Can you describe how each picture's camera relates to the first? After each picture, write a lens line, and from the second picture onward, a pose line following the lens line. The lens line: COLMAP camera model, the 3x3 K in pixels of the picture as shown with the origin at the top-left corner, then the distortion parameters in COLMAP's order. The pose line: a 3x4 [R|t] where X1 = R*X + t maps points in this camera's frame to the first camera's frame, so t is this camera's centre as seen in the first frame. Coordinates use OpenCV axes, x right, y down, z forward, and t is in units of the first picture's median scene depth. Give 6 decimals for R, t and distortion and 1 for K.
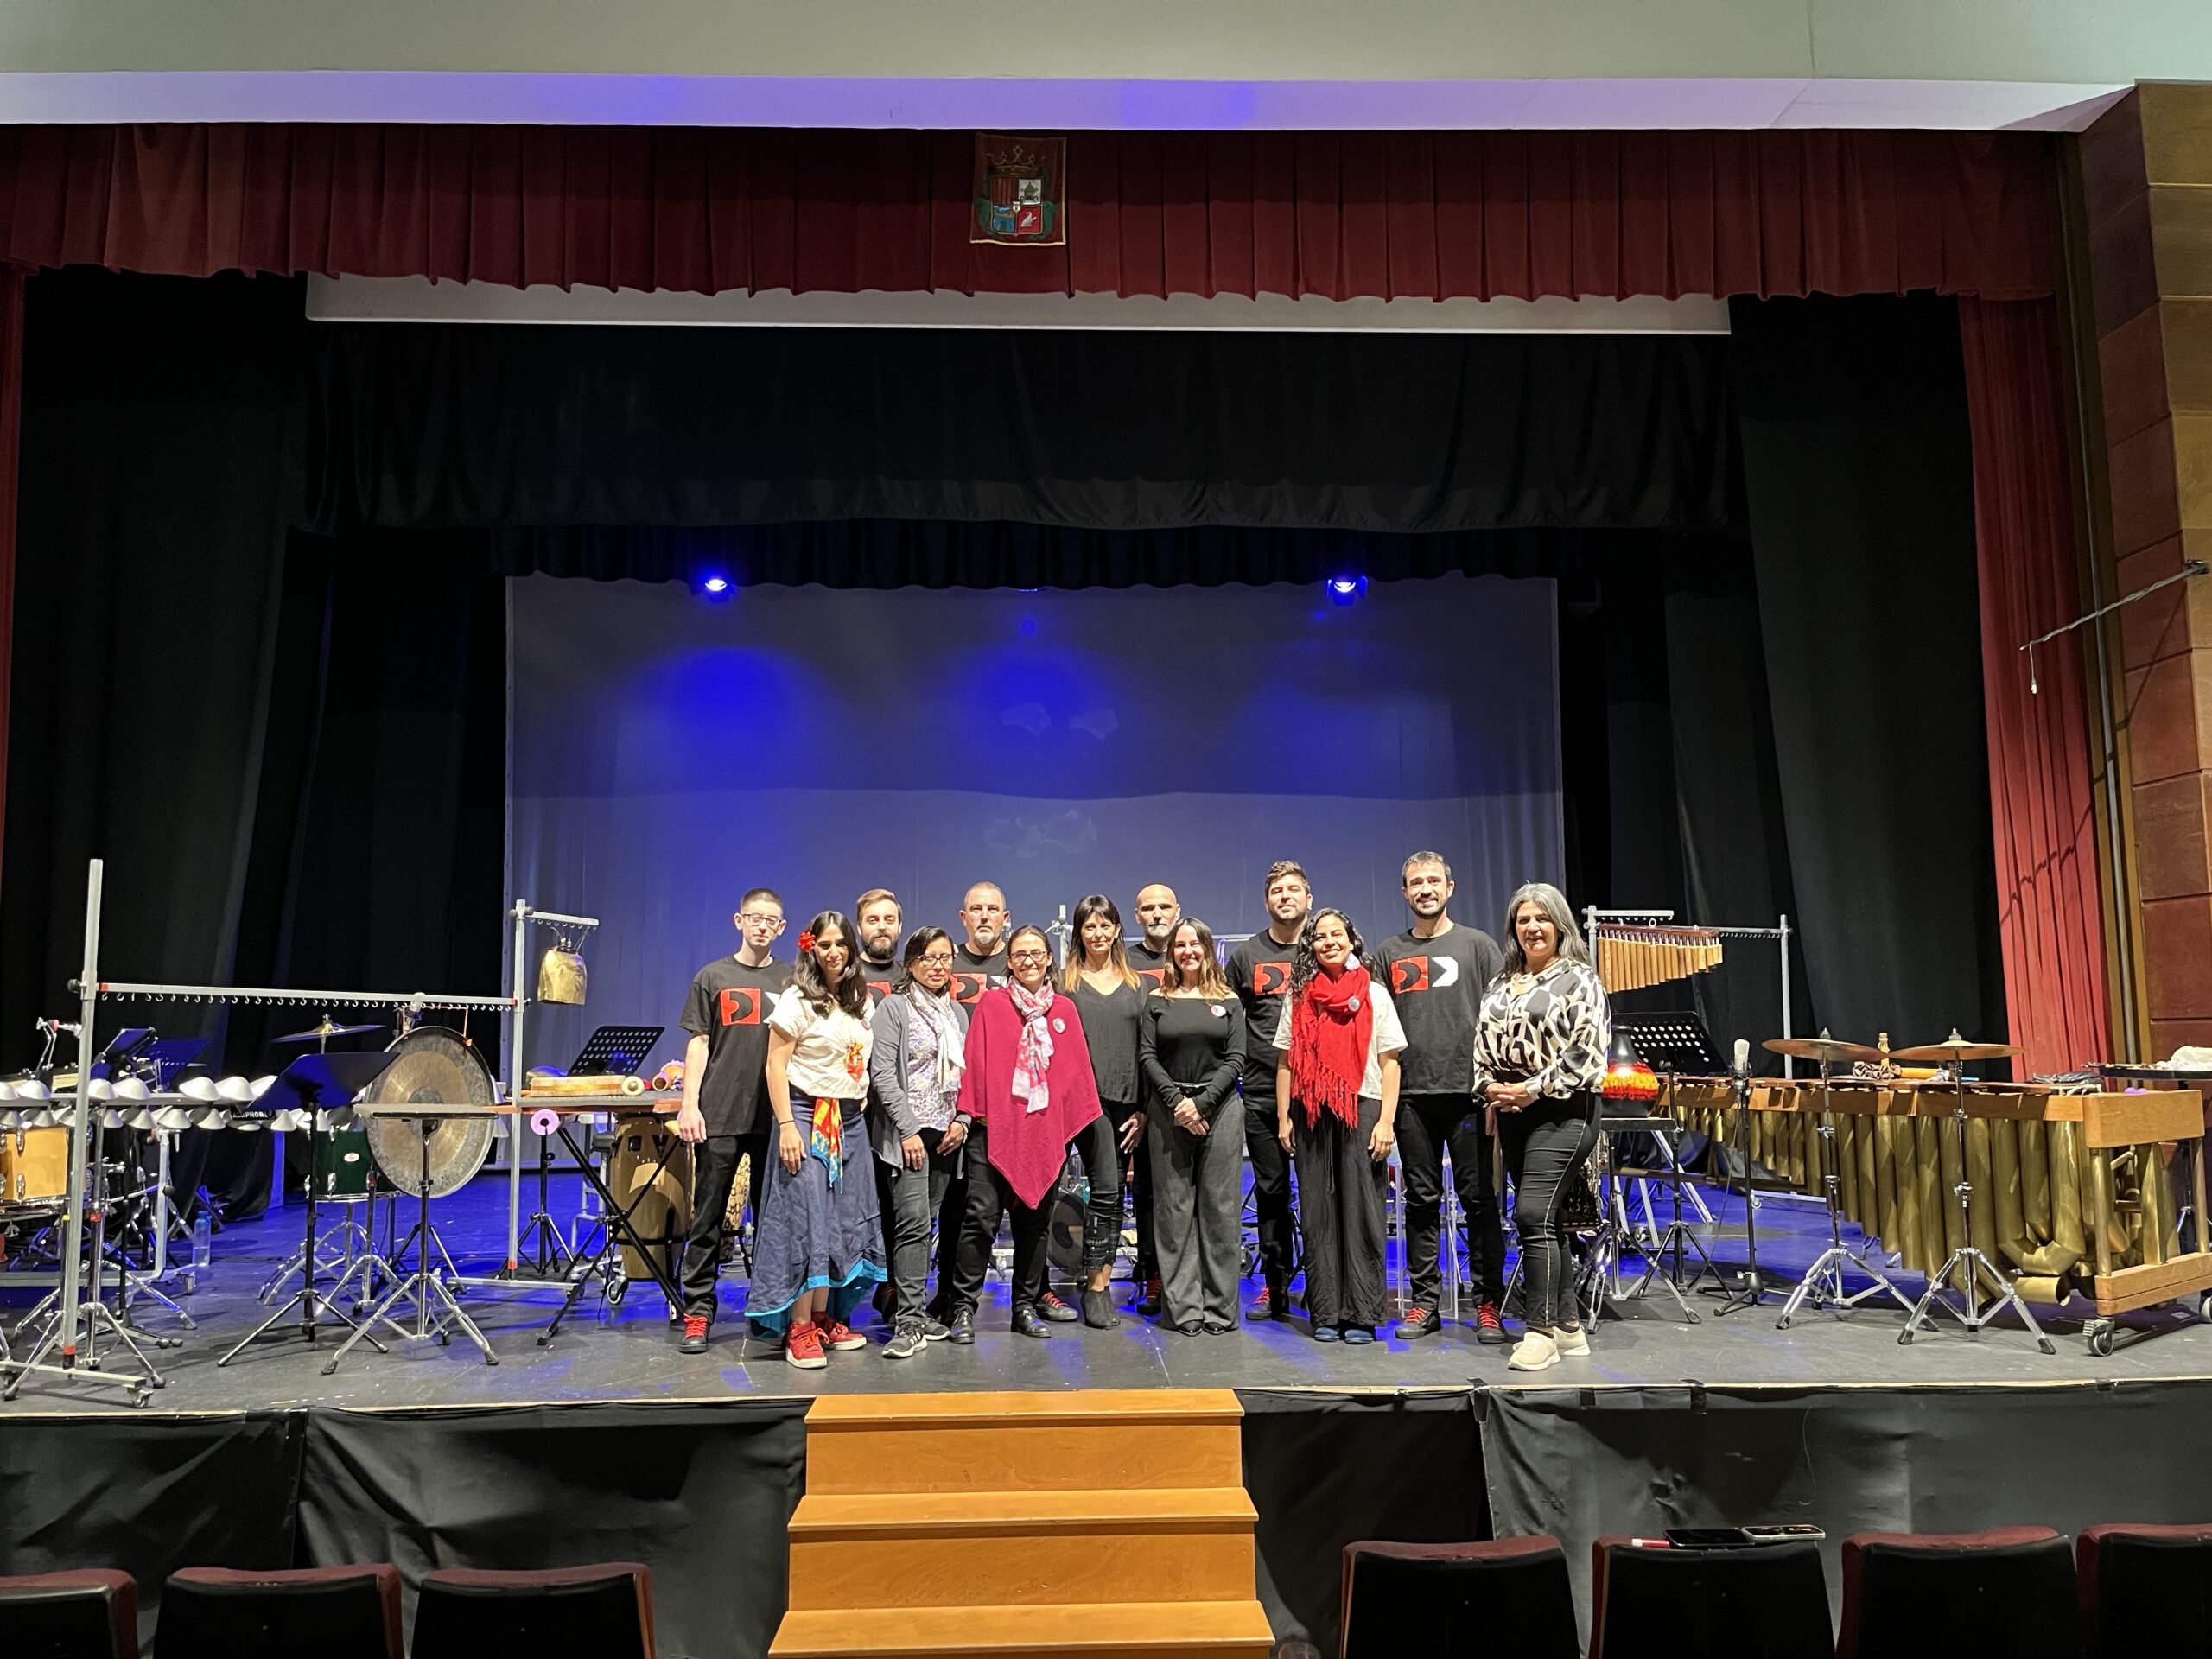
lens RADIAL K [[1678.9, 0, 1087.6], [0, 1678.9, 850.1], [0, 0, 1]] dist [0.065360, -0.084310]
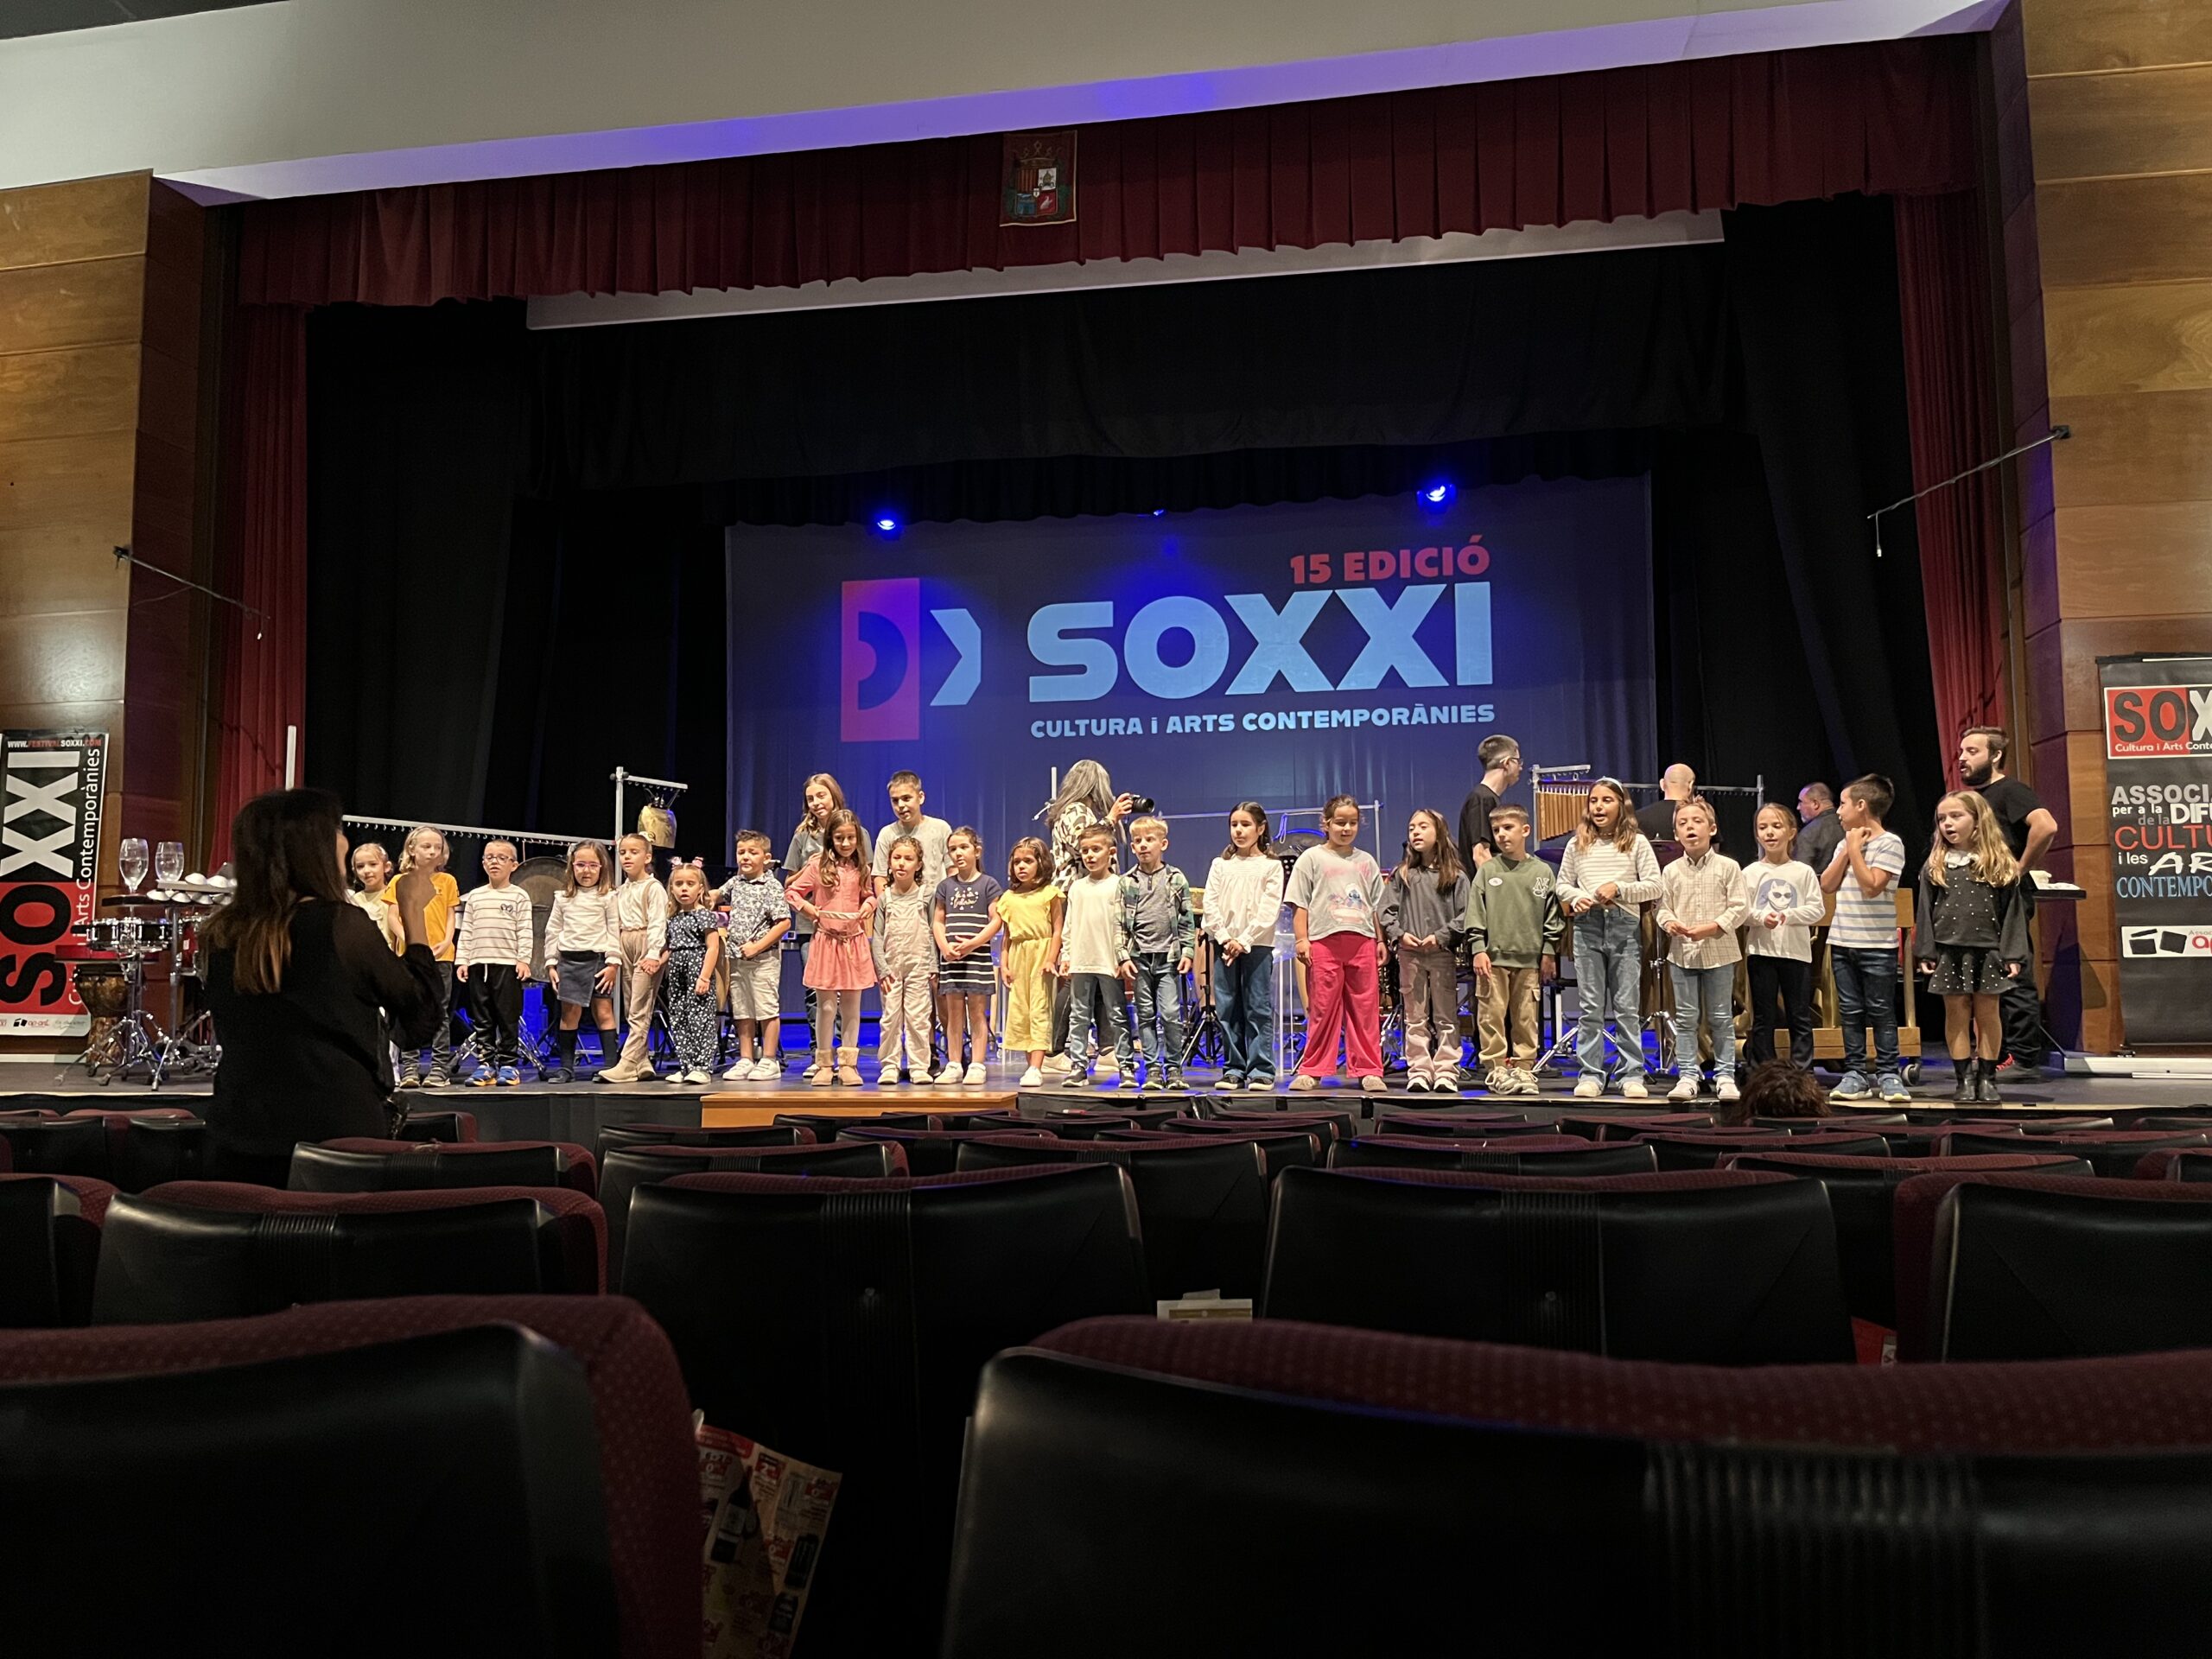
lens RADIAL K [[1678.9, 0, 1122.6], [0, 1678.9, 825.2], [0, 0, 1]] dist [0.065360, -0.084310]
pose [[0.978648, -0.015127, -0.204986, 0.261315], [0.019472, 0.999626, 0.019194, 0.046850], [0.204619, -0.022775, 0.978577, -0.173428]]
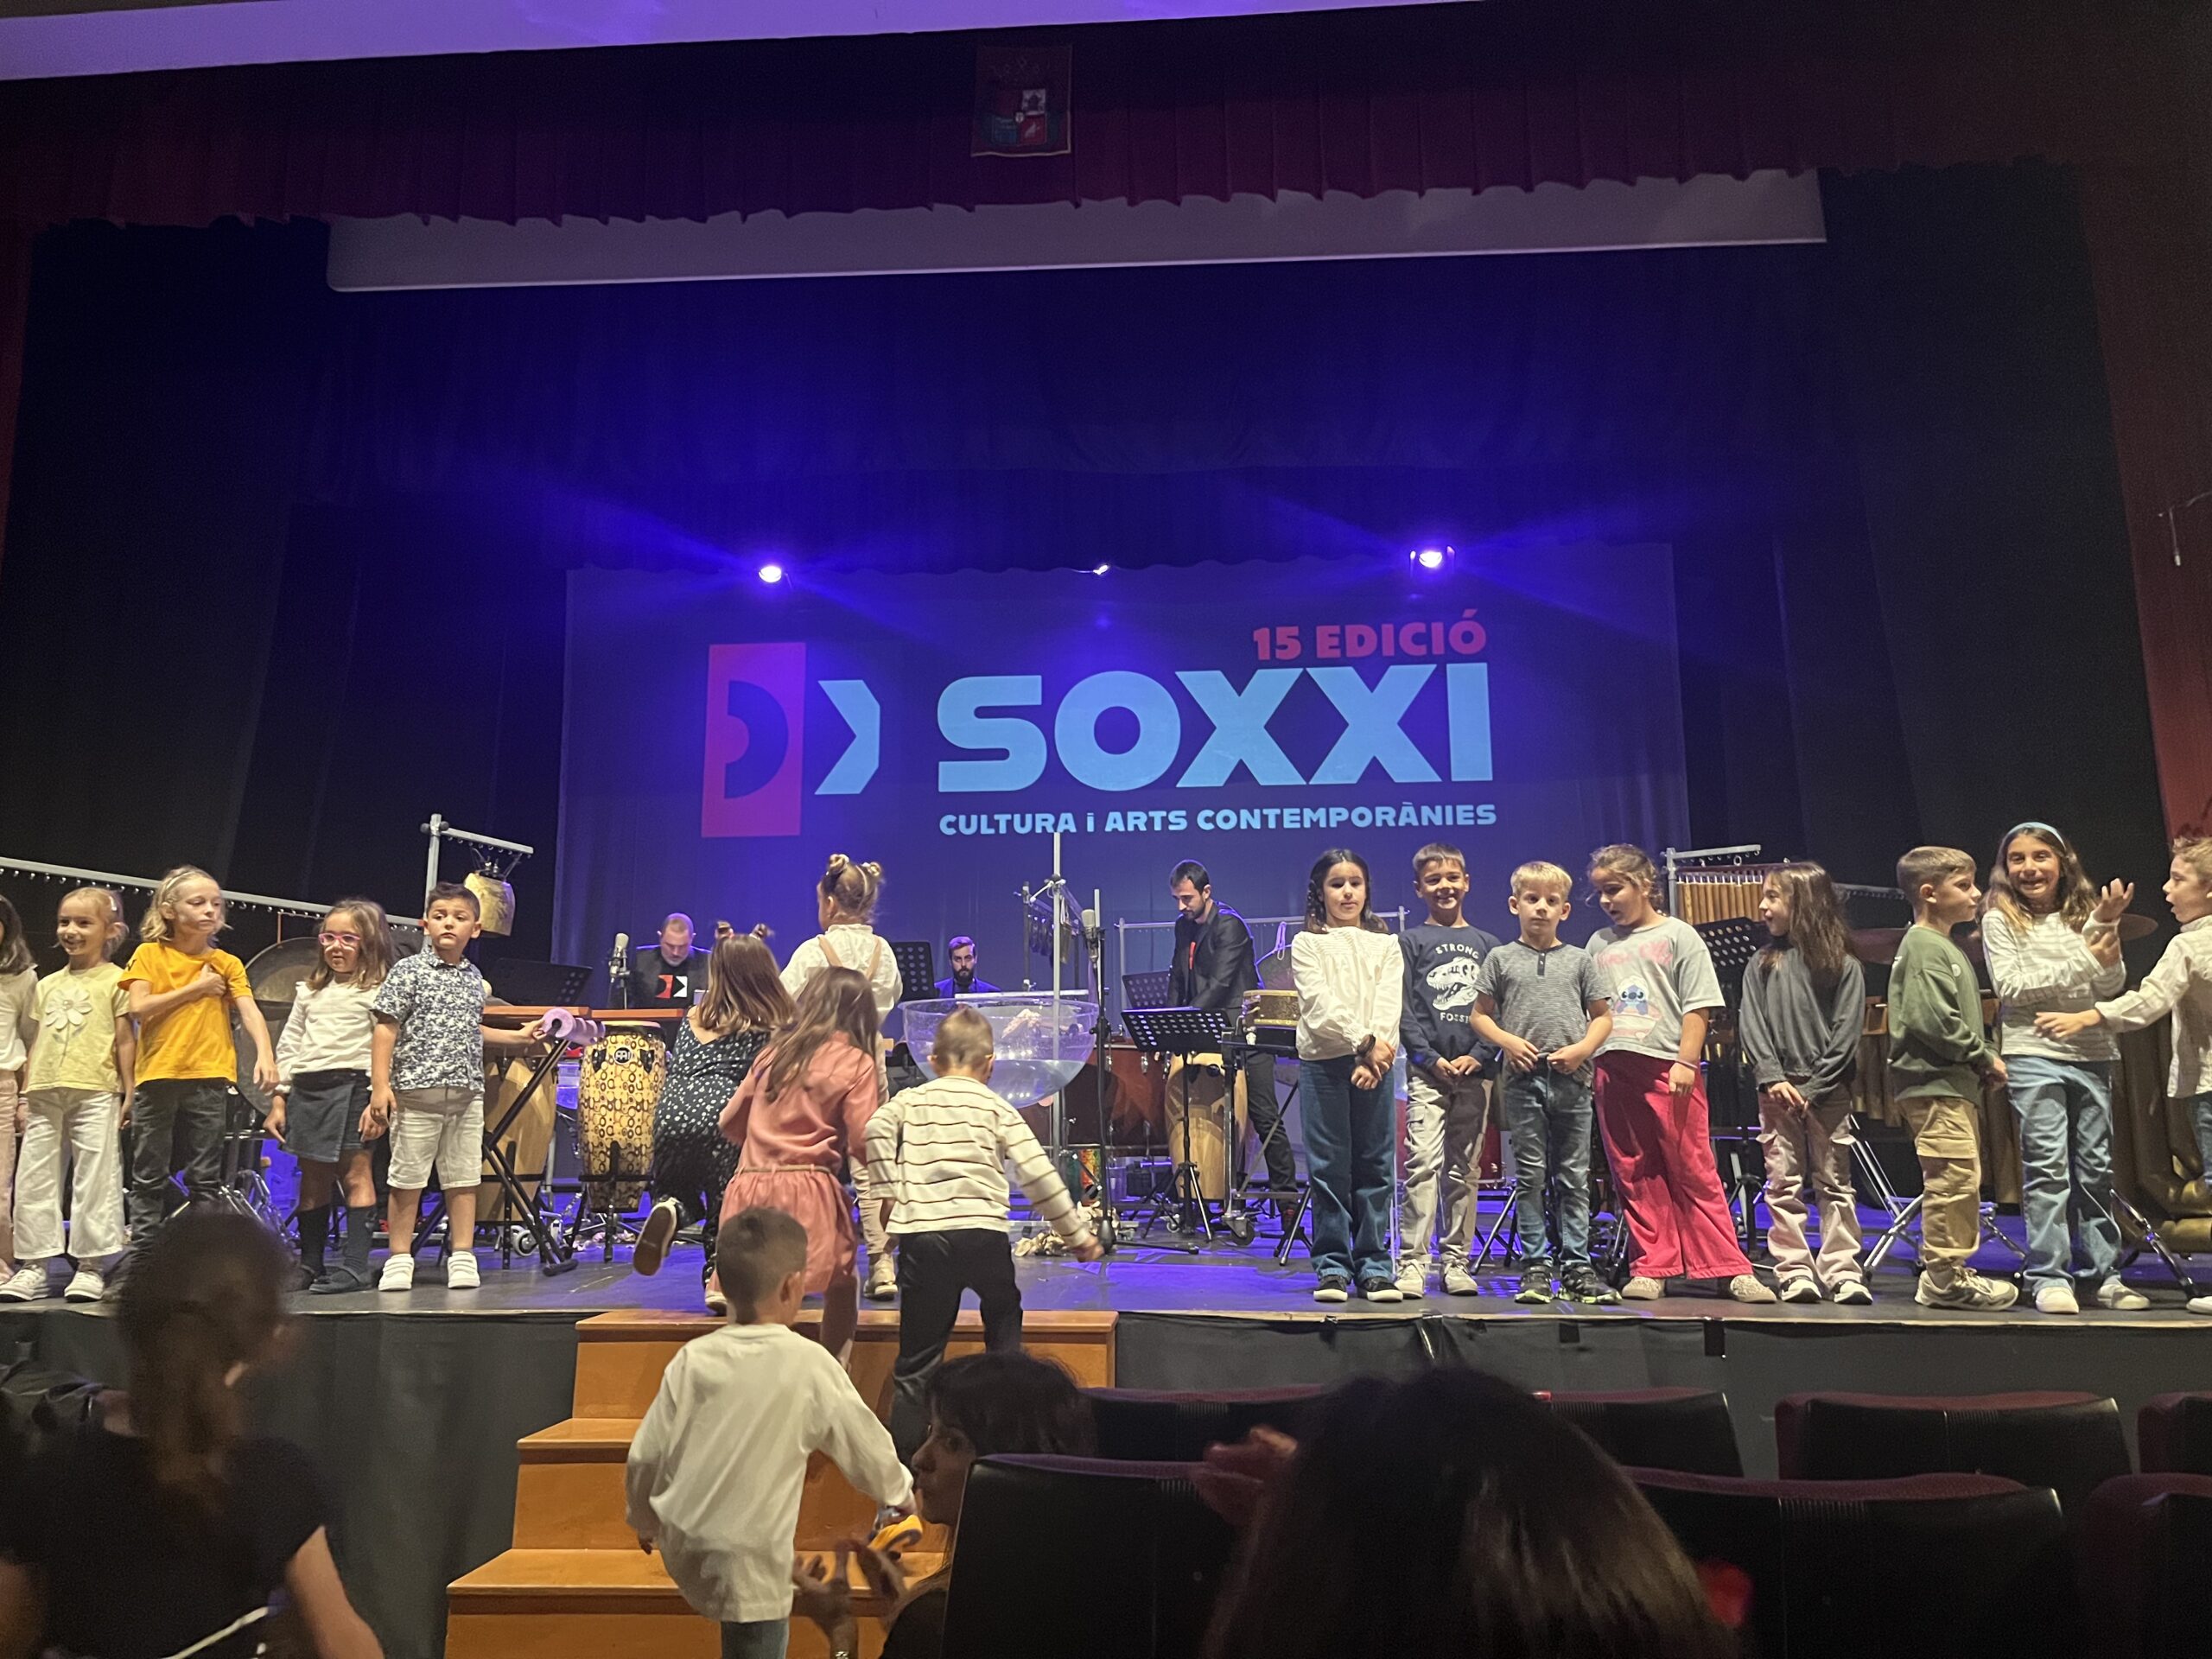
lens RADIAL K [[1678.9, 0, 1101.0], [0, 1678.9, 796.7], [0, 0, 1]] dist [0.065360, -0.084310]
pose [[0.994844, -0.014238, -0.100412, 0.094751], [0.005144, 0.995906, -0.090254, 0.085429], [0.101286, 0.089272, 0.990844, 0.102286]]
